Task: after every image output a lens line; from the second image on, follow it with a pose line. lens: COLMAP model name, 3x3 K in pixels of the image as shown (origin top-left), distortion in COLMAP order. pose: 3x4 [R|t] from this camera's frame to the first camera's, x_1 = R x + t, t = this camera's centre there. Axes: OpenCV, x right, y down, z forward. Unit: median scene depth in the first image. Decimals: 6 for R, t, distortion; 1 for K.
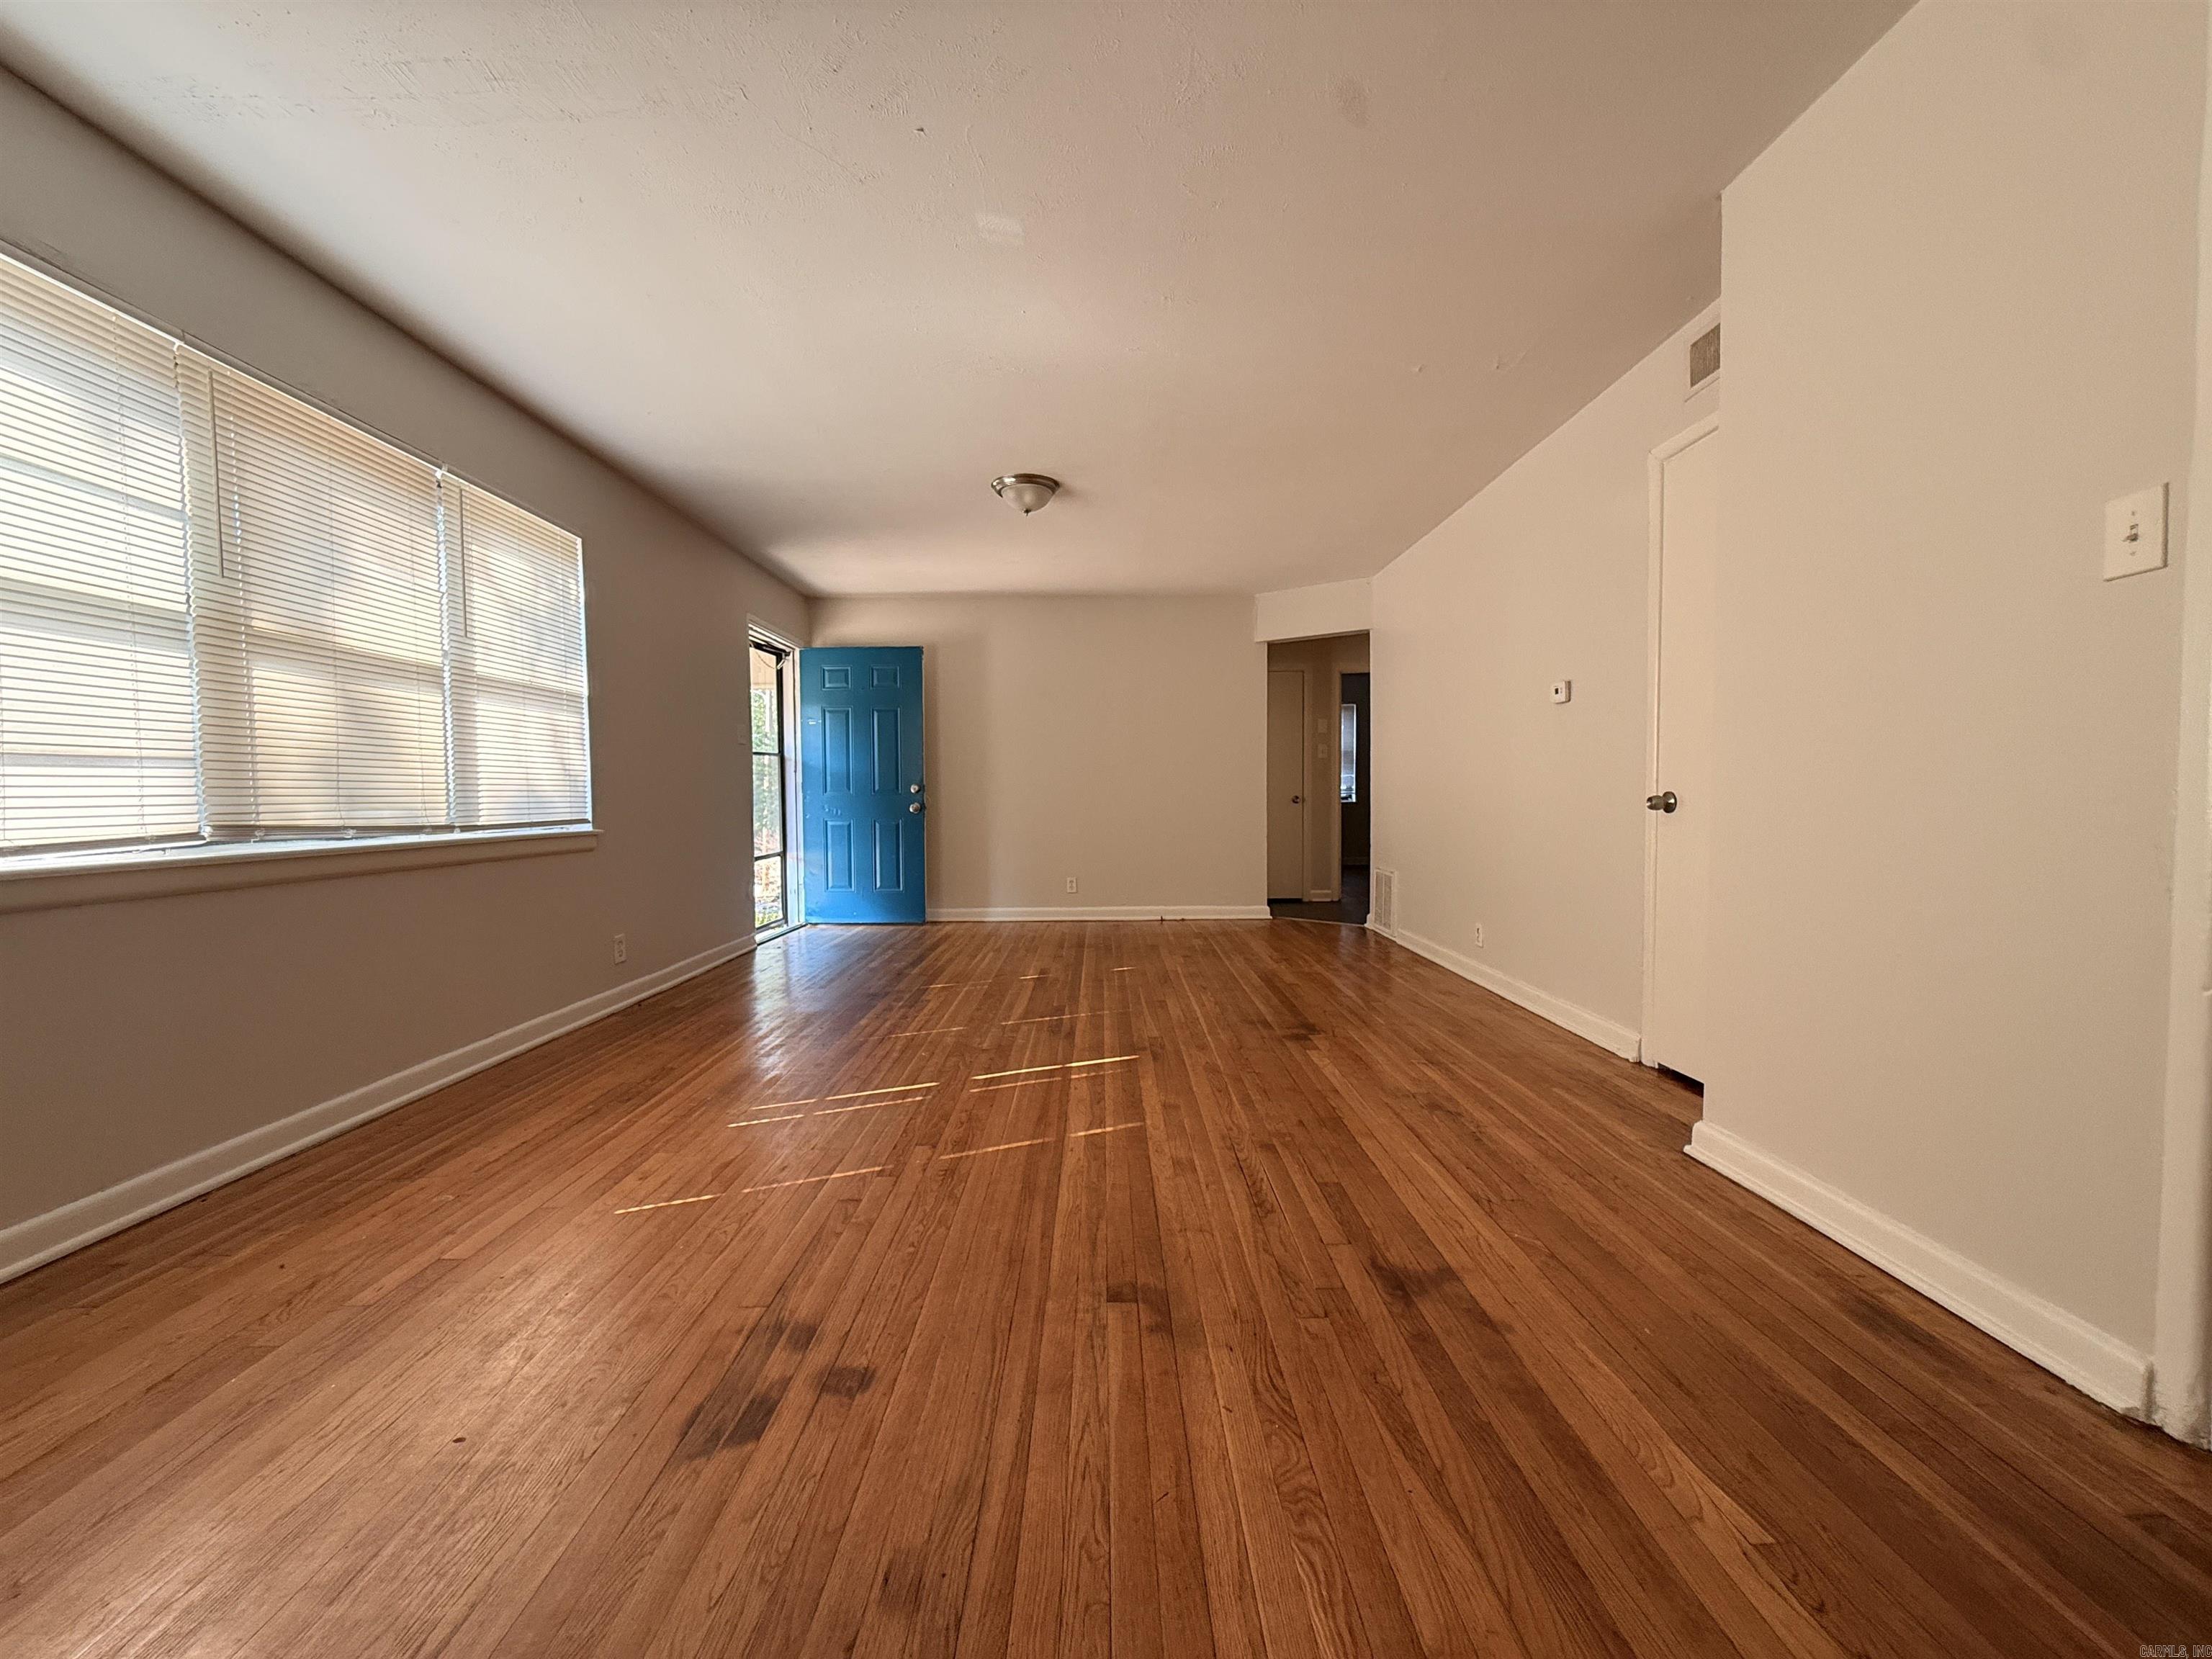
lens RADIAL K [[883.6, 0, 1130.8], [0, 883.6, 828.9], [0, 0, 1]] dist [0.000773, 0.000271]
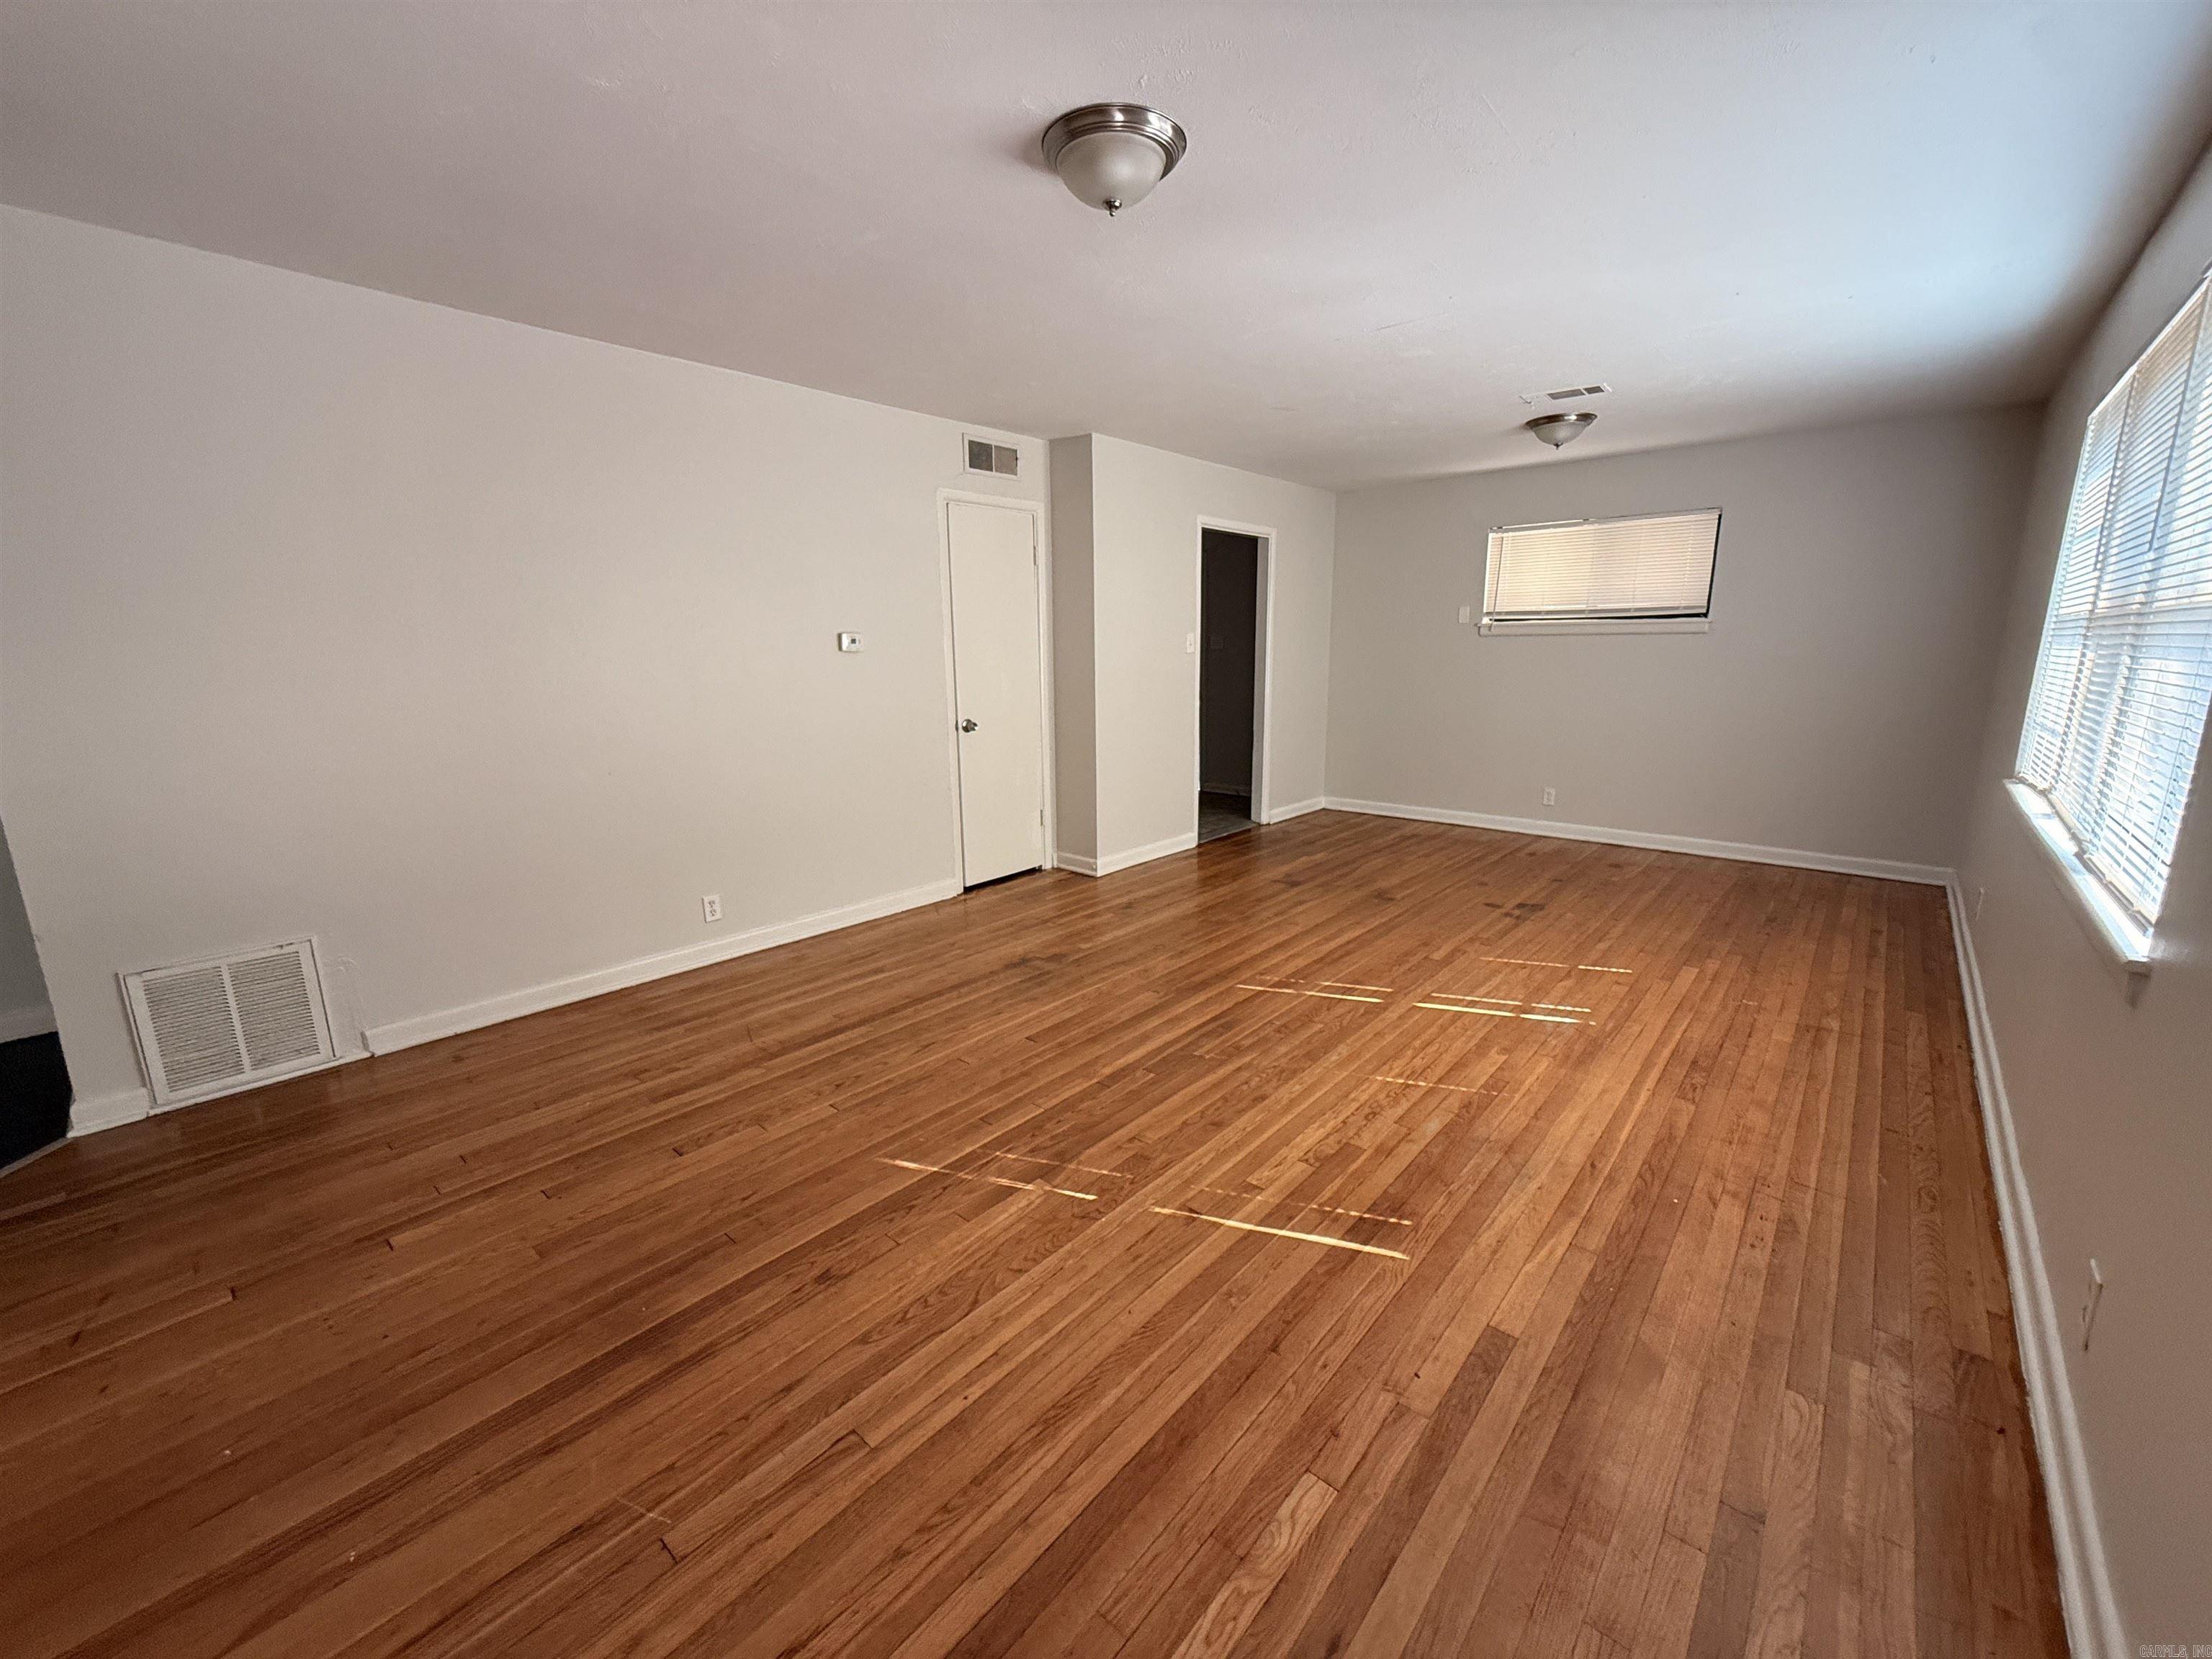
lens RADIAL K [[873.4, 0, 1098.6], [0, 873.4, 826.9], [0, 0, 1]] dist [-0.000452, 0.000446]
pose [[-0.723428, -0.124510, 0.679080, -0.807864], [0.043824, 0.973338, 0.225148, -0.239040], [-0.689008, 0.192638, -0.698684, 2.384314]]
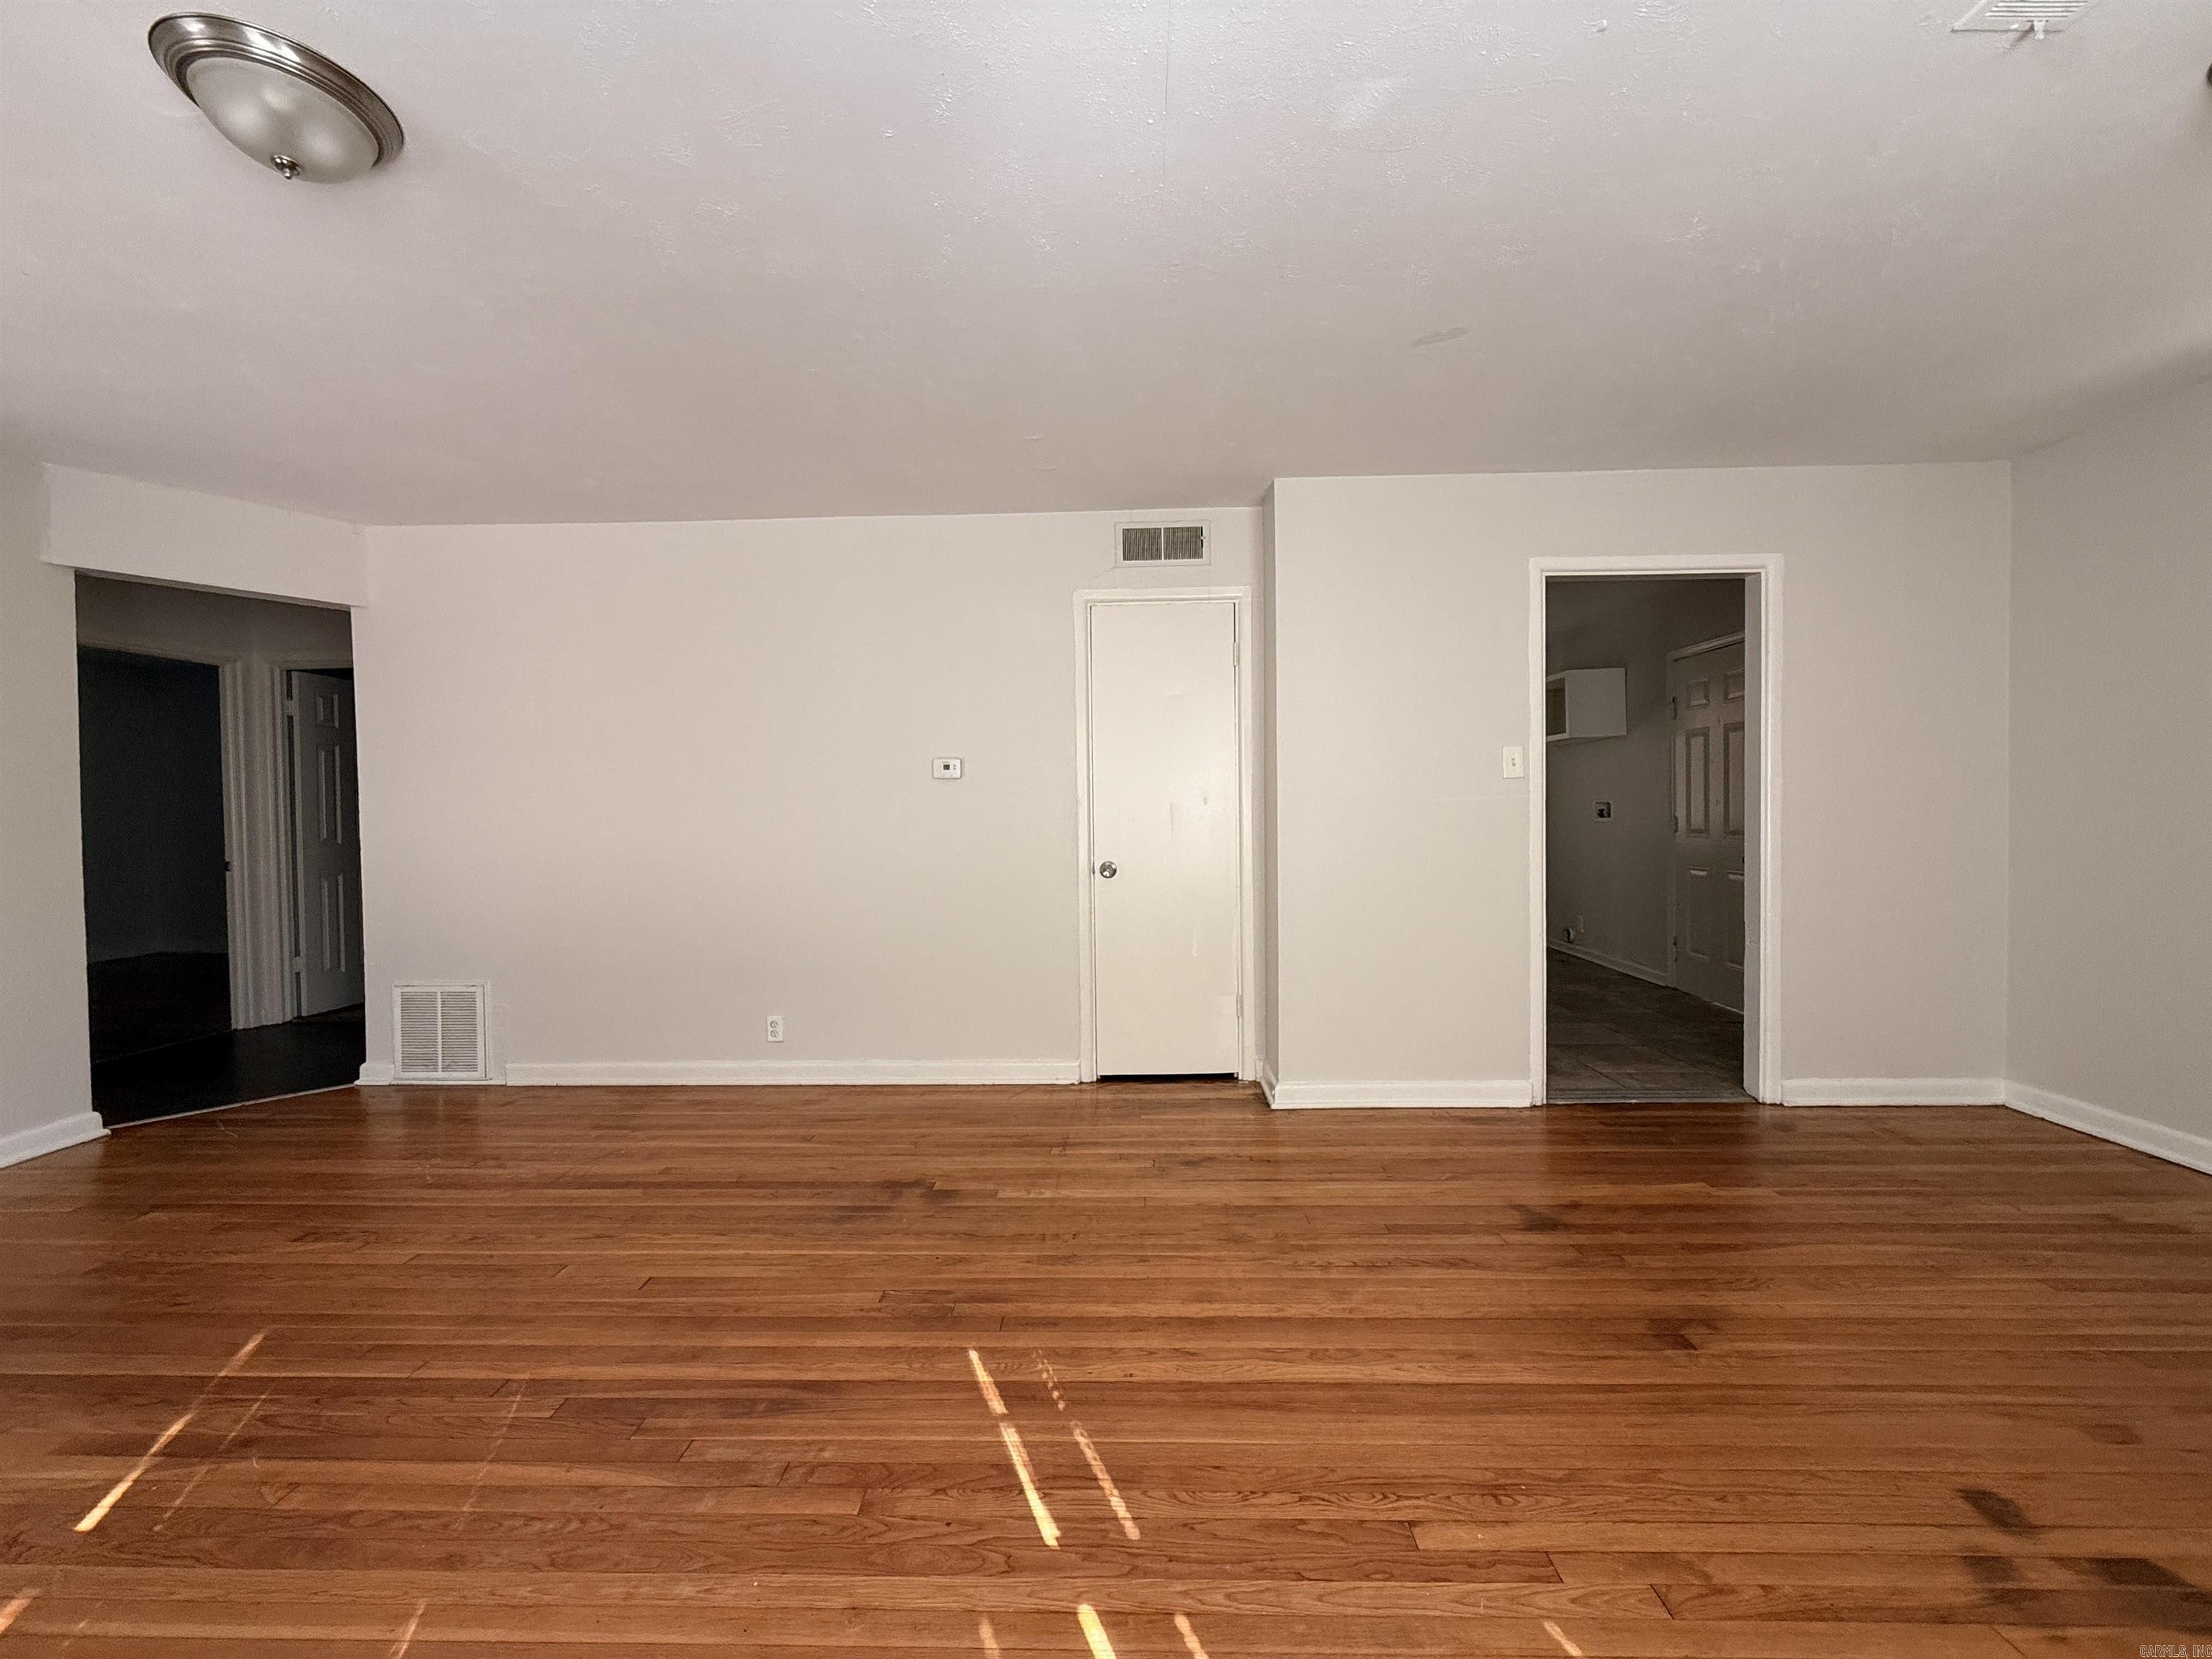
lens RADIAL K [[873.4, 0, 1098.6], [0, 873.4, 826.9], [0, 0, 1]] dist [-0.000452, 0.000446]
pose [[0.059521, -0.009840, 0.998179, -0.797300], [0.050536, 0.998699, 0.006832, -0.122063], [-0.996947, 0.050037, 0.059941, 1.120701]]
